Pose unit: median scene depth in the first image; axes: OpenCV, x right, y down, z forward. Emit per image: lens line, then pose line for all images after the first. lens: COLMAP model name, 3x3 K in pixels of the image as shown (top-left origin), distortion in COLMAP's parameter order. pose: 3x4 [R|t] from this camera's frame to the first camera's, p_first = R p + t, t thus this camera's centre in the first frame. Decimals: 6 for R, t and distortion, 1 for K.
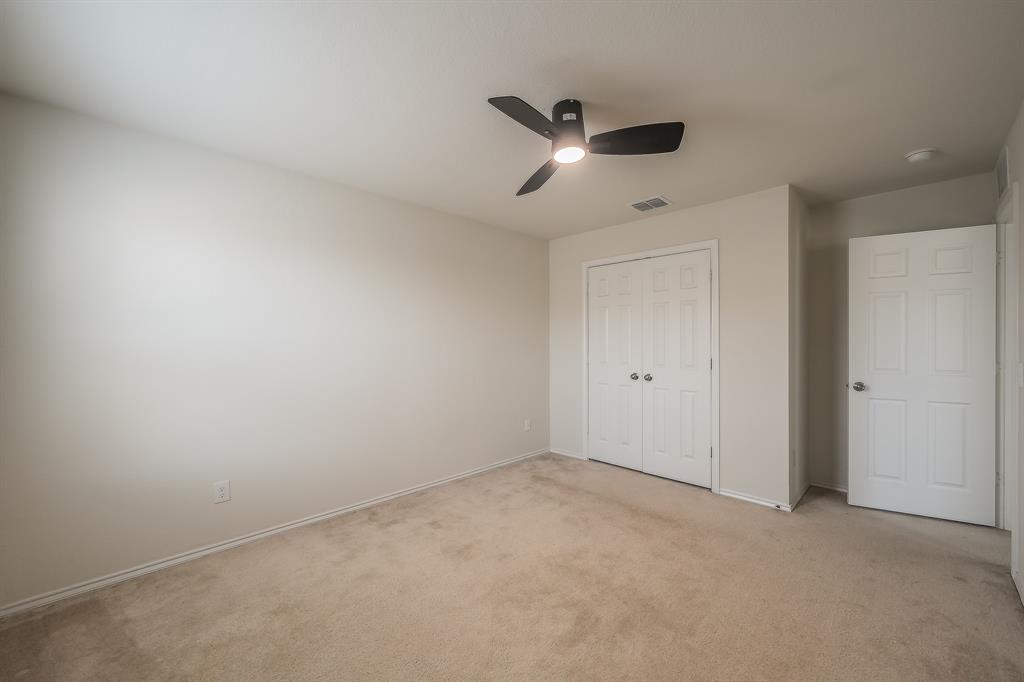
lens RADIAL K [[405.3, 0, 512.0], [0, 405.3, 341.0], [0, 0, 1]] dist [0.012782, 0.000030]
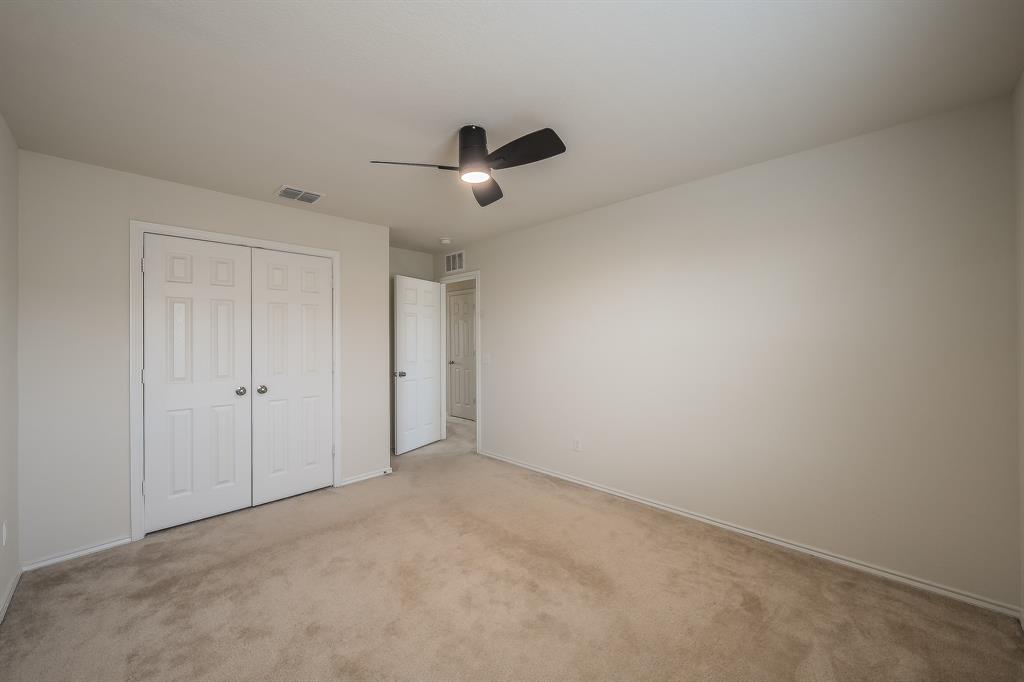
lens RADIAL K [[405.3, 0, 512.0], [0, 405.3, 341.0], [0, 0, 1]] dist [0.012782, 0.000030]
pose [[-0.027989, -0.006294, 0.999588, -0.562422], [0.000679, 0.999980, 0.006316, -0.018349], [-0.999608, 0.000856, -0.027984, 0.543421]]
